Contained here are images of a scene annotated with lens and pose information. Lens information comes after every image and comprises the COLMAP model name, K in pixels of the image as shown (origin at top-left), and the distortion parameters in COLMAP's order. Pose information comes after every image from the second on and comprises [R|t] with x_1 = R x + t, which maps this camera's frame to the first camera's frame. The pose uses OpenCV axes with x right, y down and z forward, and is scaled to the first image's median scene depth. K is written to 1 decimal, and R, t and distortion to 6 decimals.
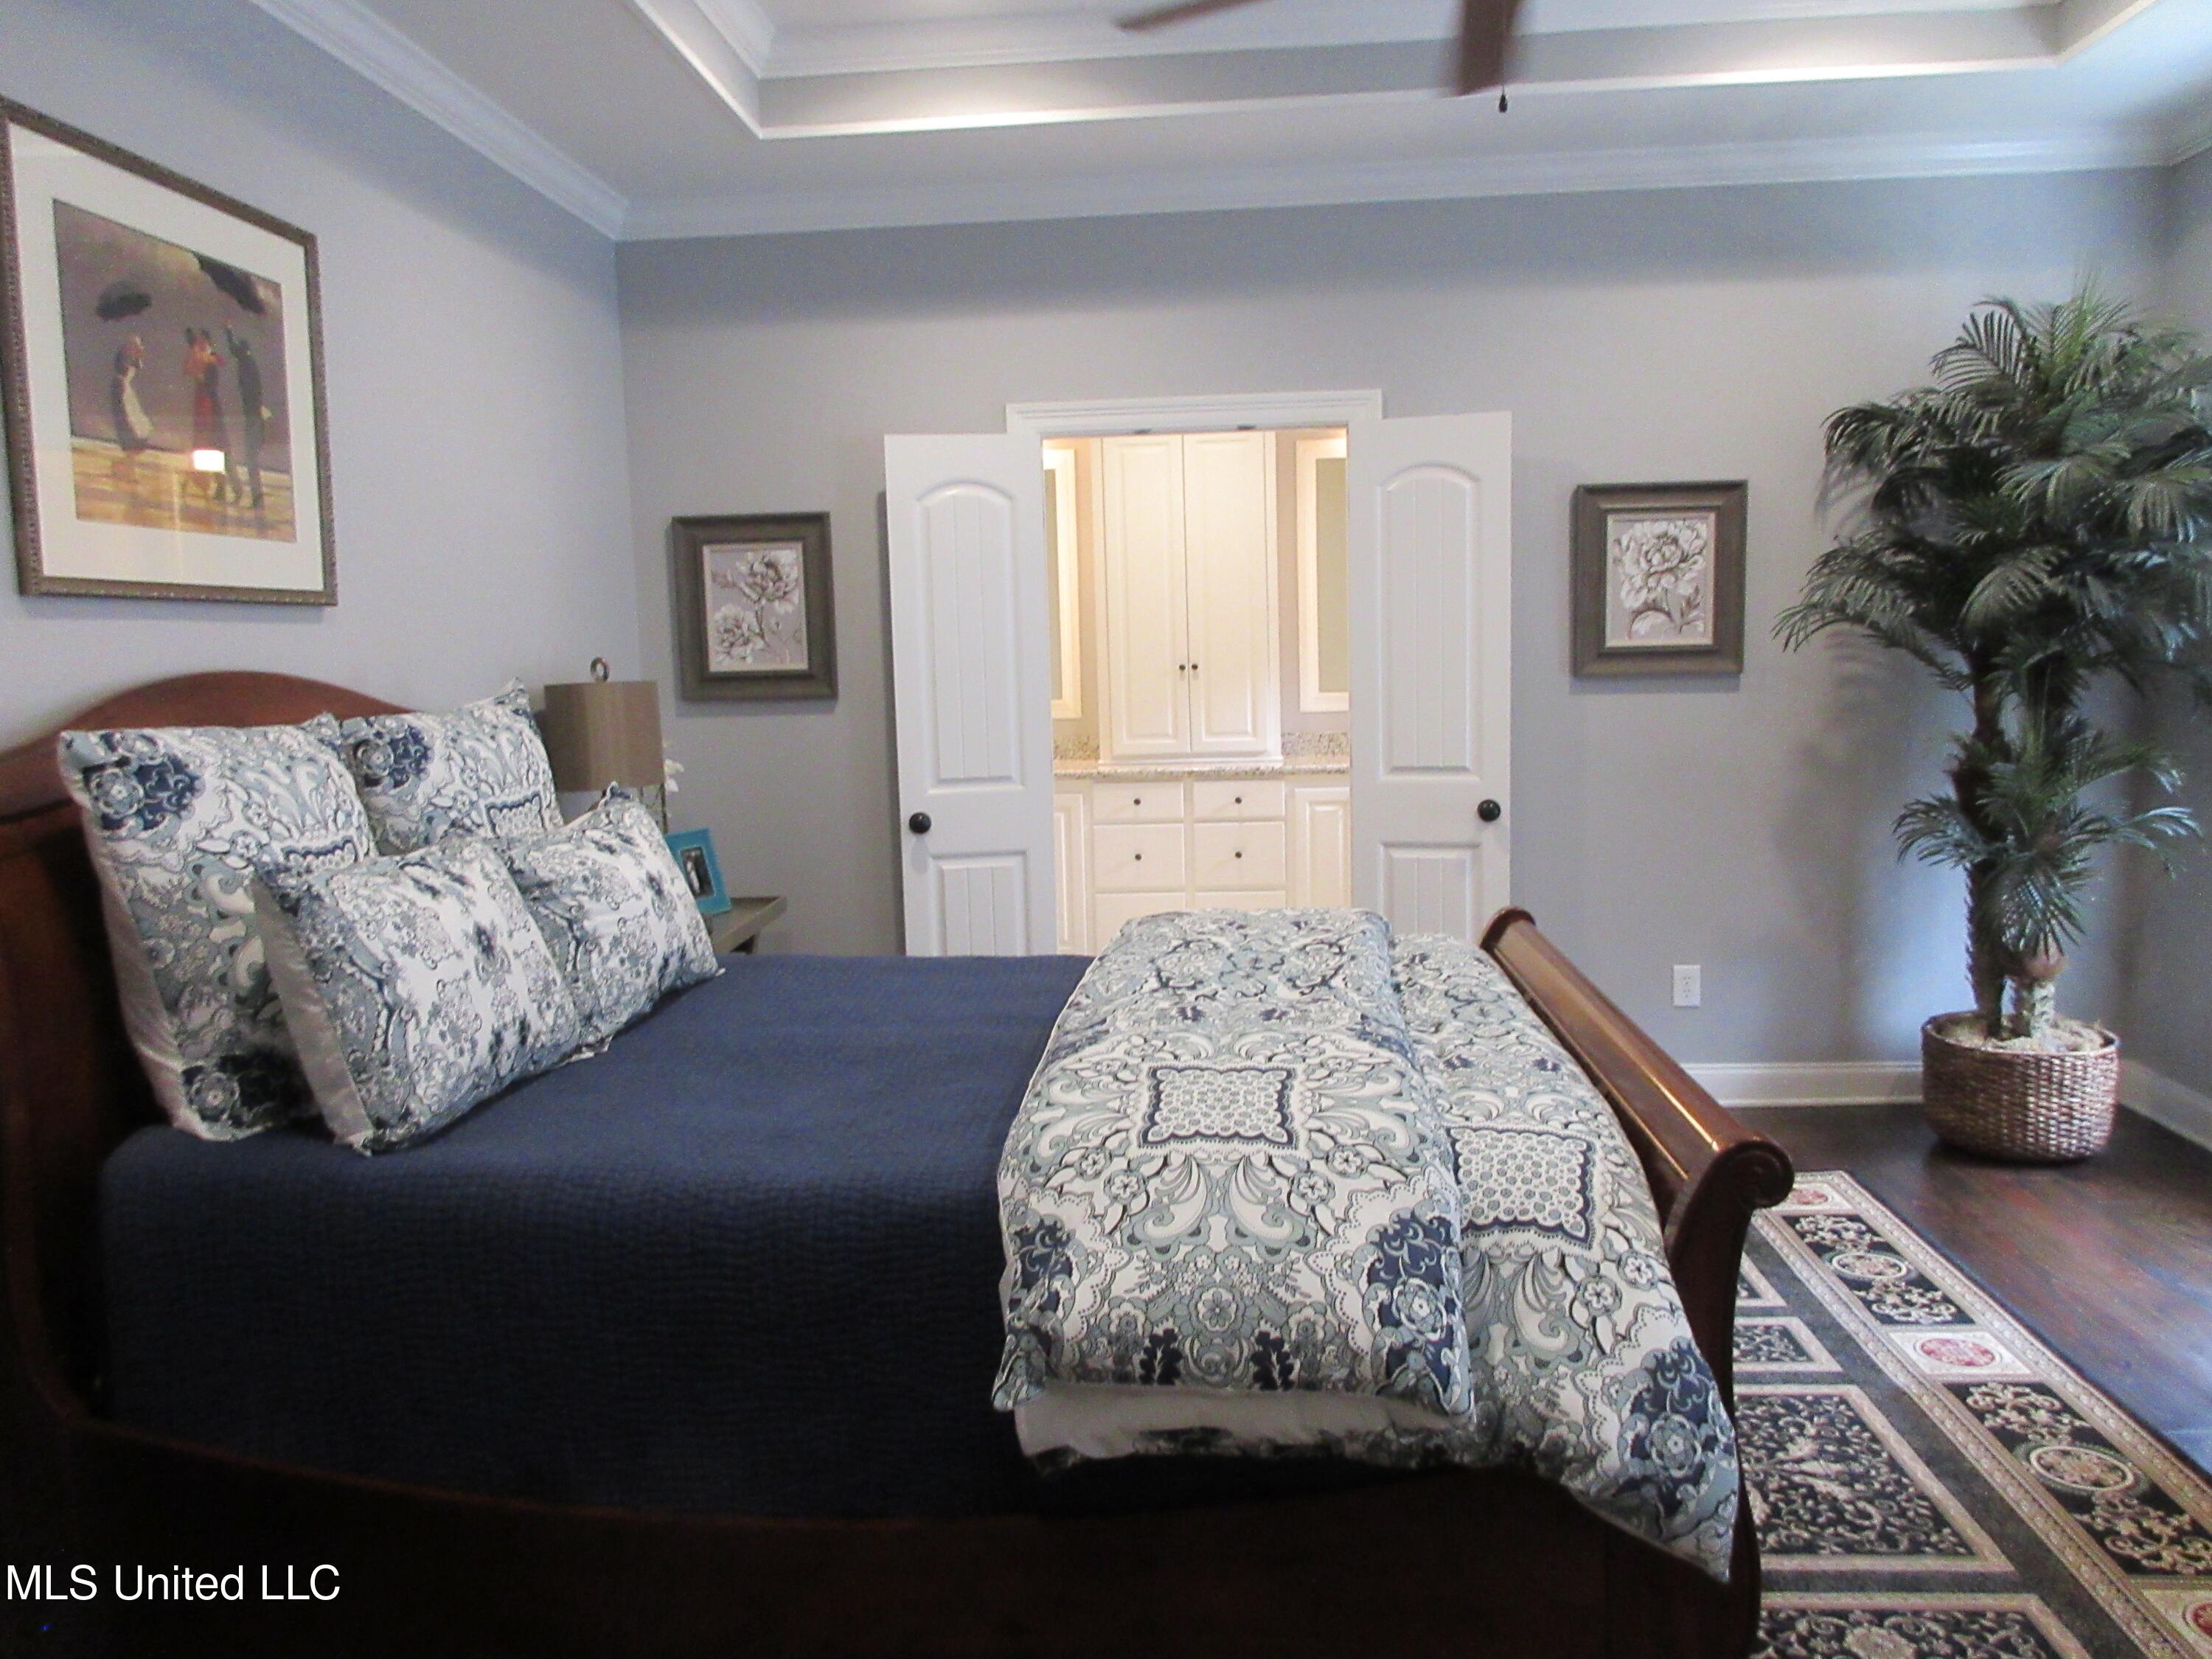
lens RADIAL K [[1631.4, 0, 1106.0], [0, 1631.4, 829.5], [0, 0, 1]] dist [-0.004259, -0.001338]
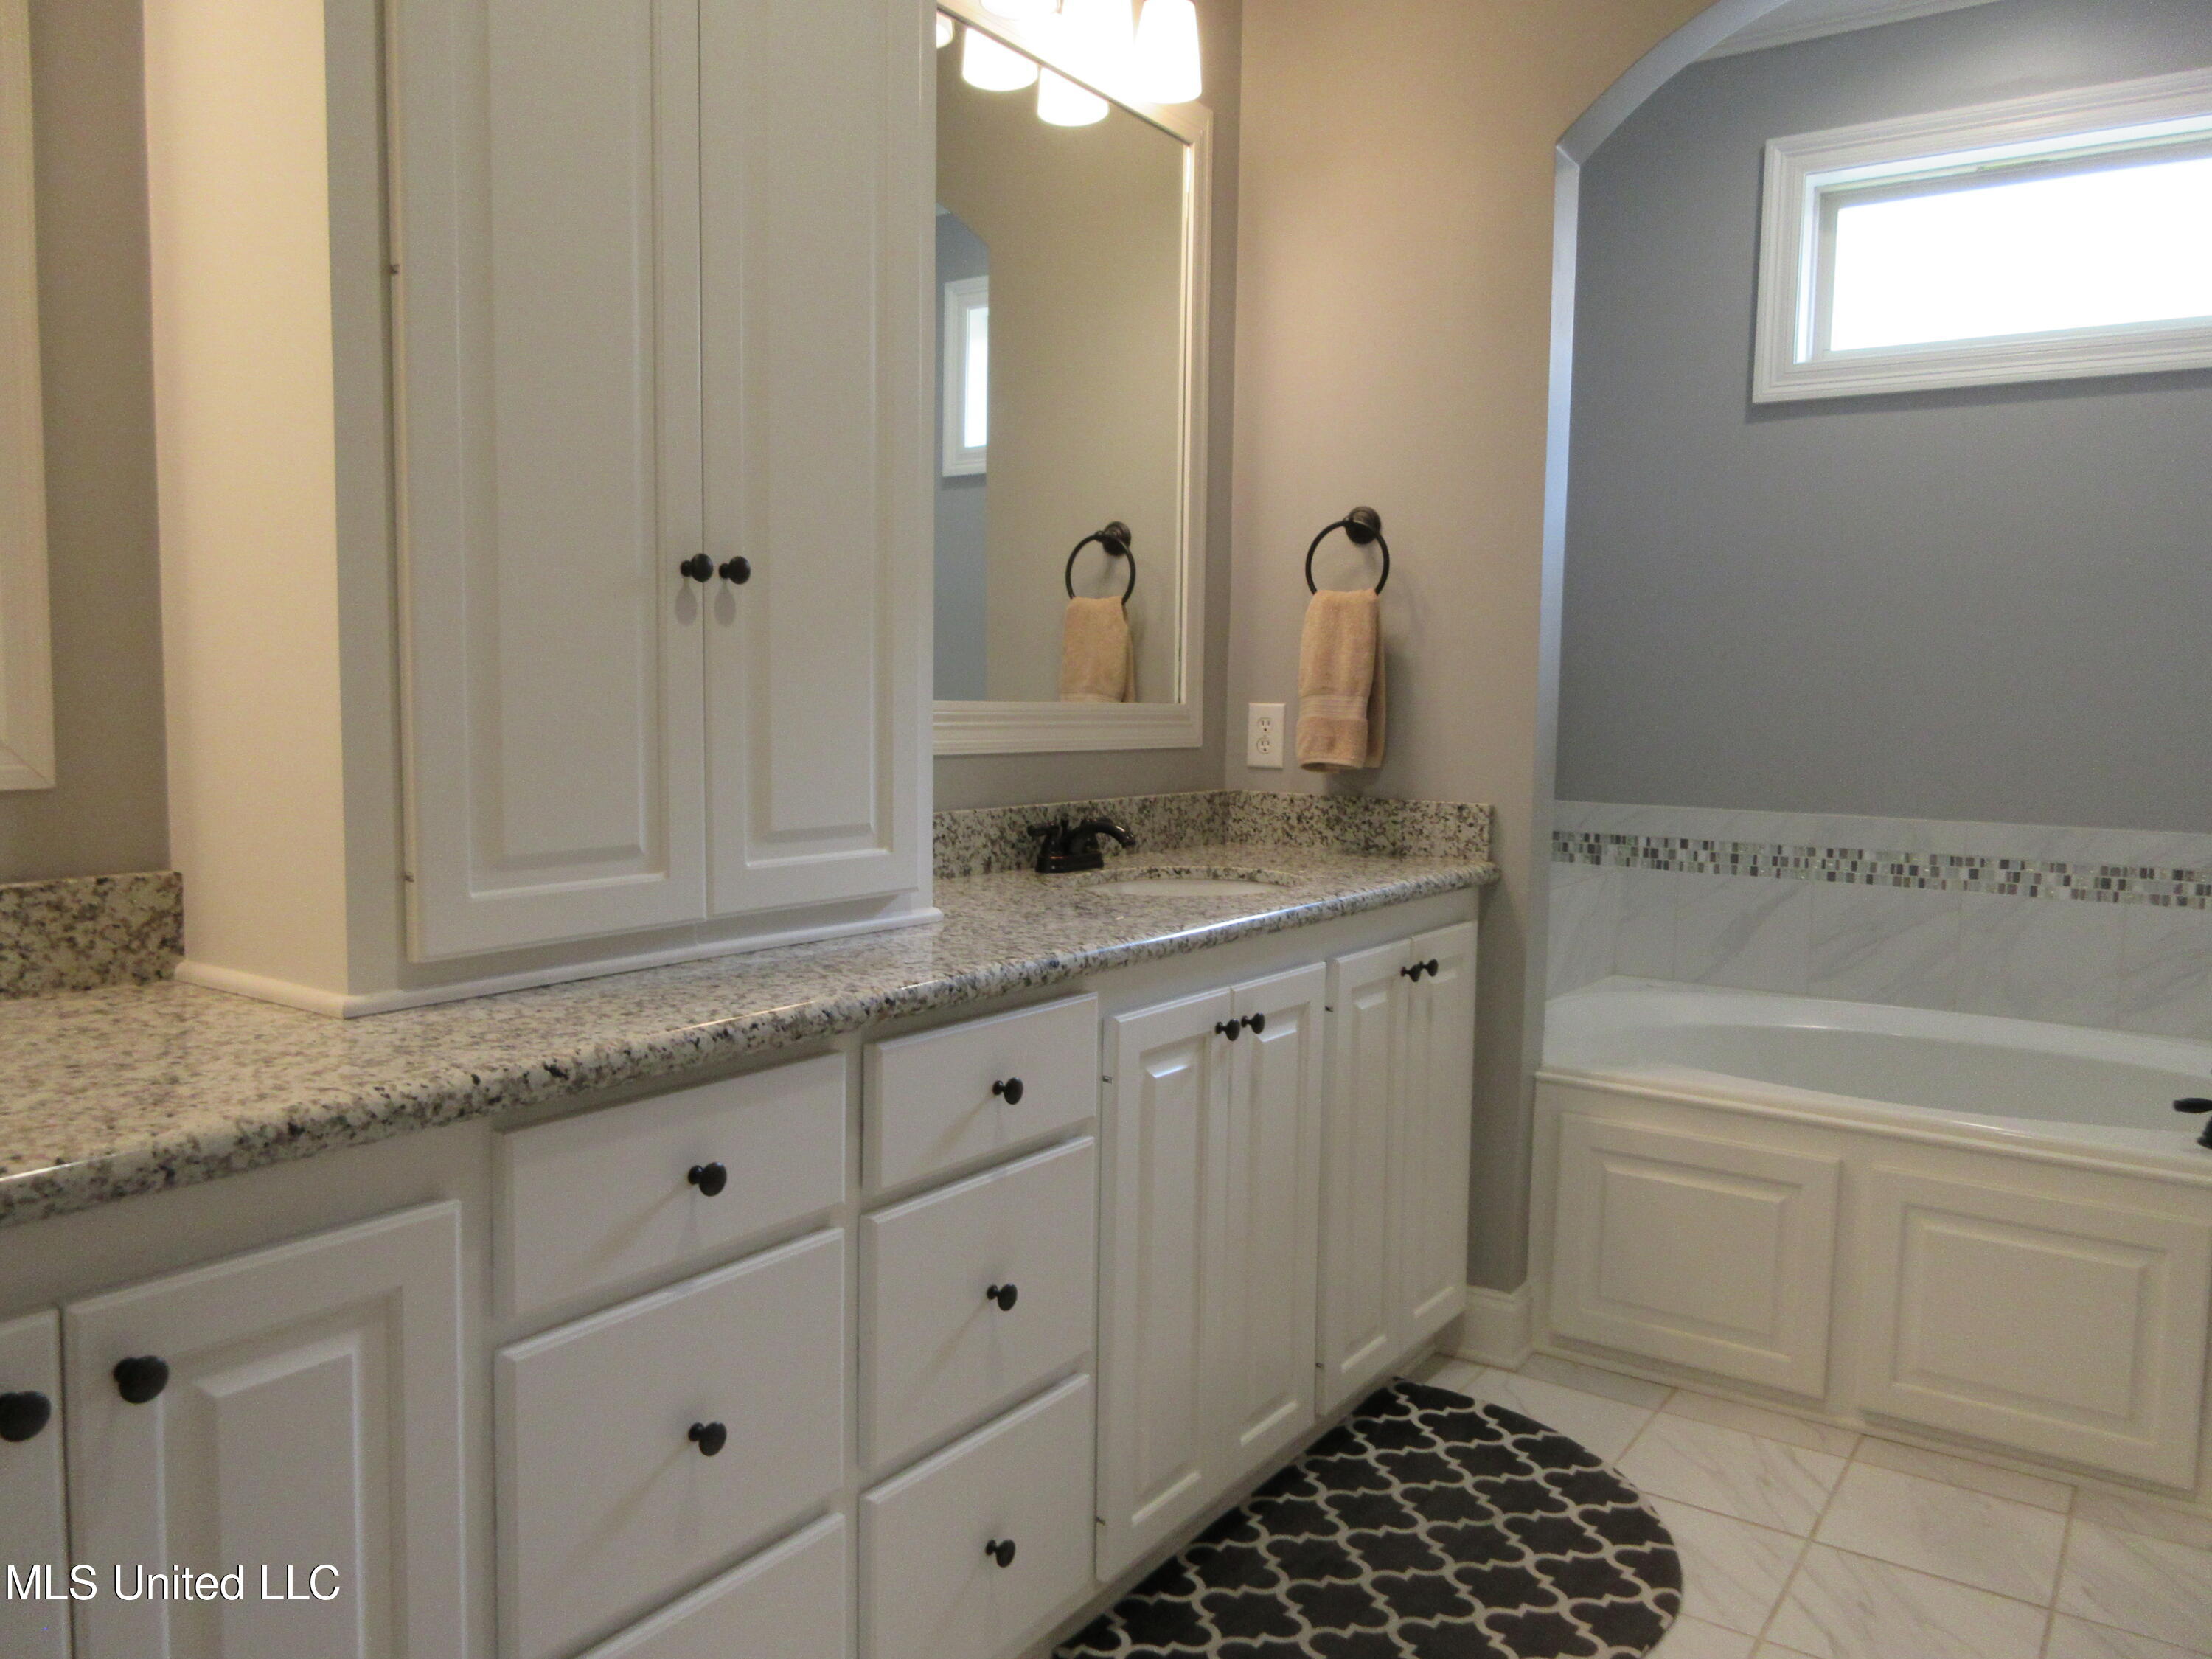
lens RADIAL K [[1631.4, 0, 1106.0], [0, 1631.4, 829.5], [0, 0, 1]] dist [-0.004259, -0.001338]
pose [[0.512940, -0.034627, 0.857726, -0.131596], [0.070969, 0.997476, -0.002173, -0.057184], [-0.855486, 0.061986, 0.514103, 0.843081]]
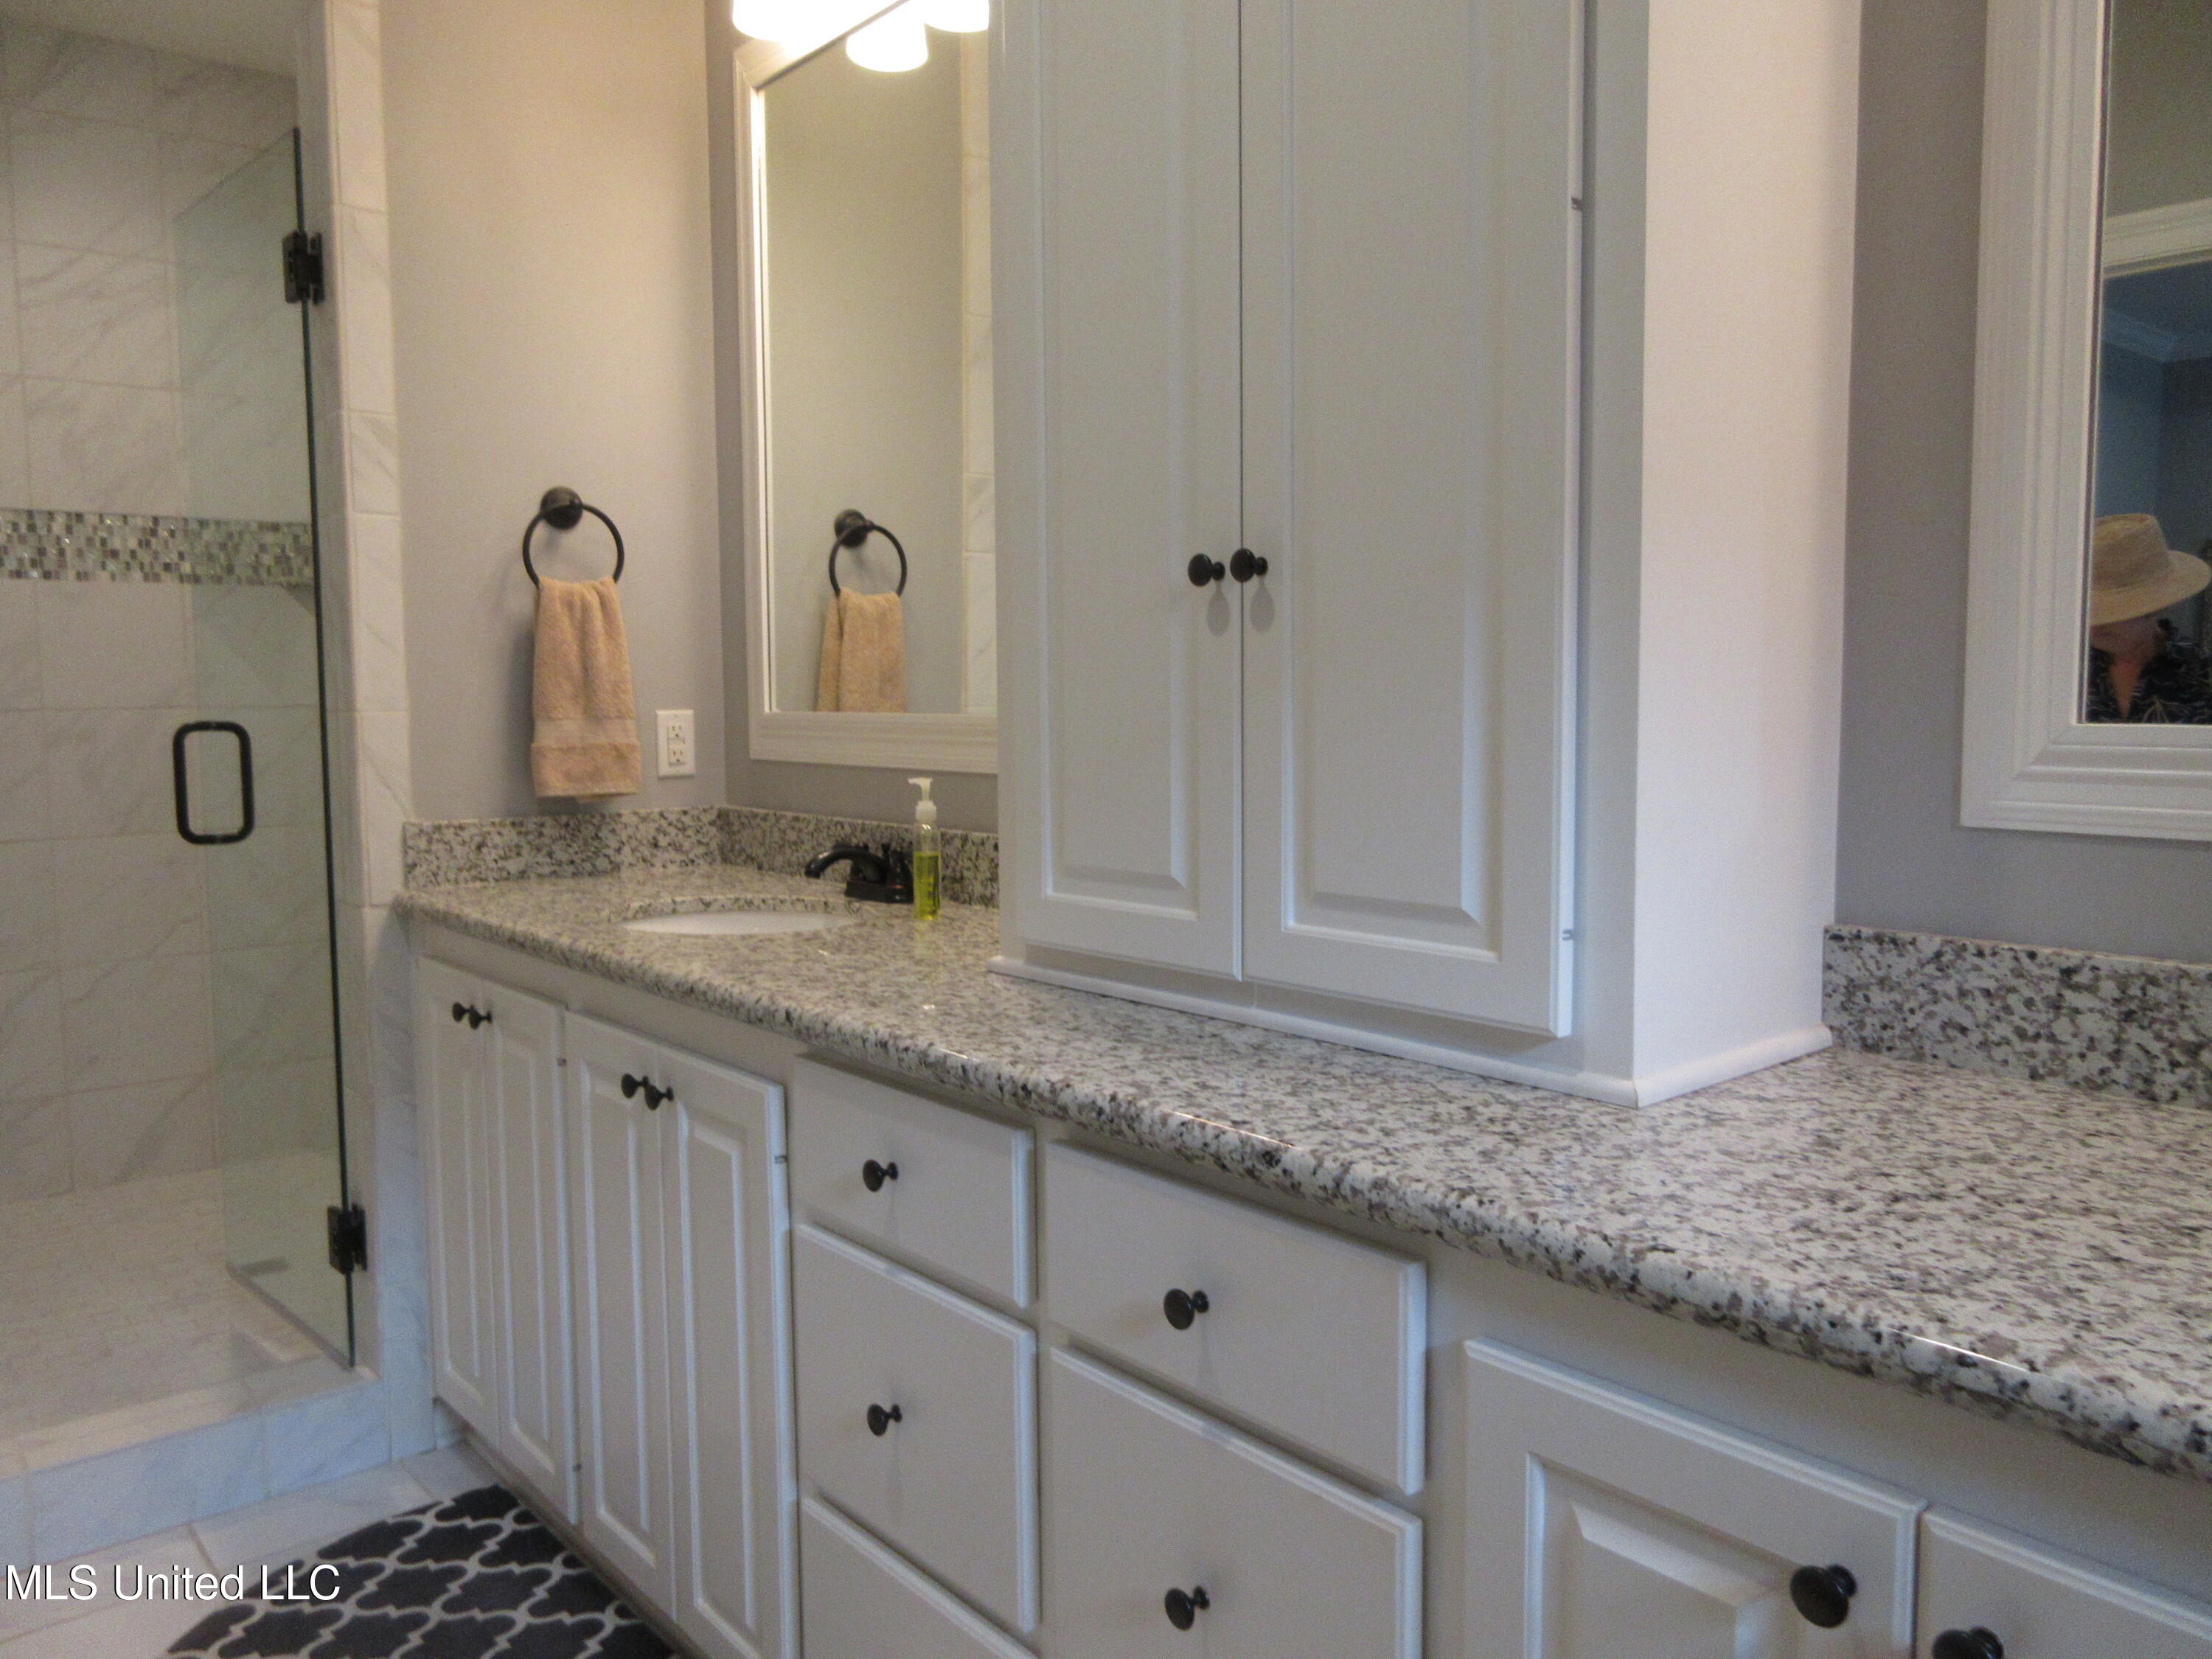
lens RADIAL K [[1631.4, 0, 1106.0], [0, 1631.4, 829.5], [0, 0, 1]] dist [-0.004259, -0.001338]
pose [[0.688919, 0.082996, -0.720072, 0.194607], [-0.097056, 0.995039, 0.021831, -0.070860], [0.718311, 0.054847, 0.693556, 0.863469]]
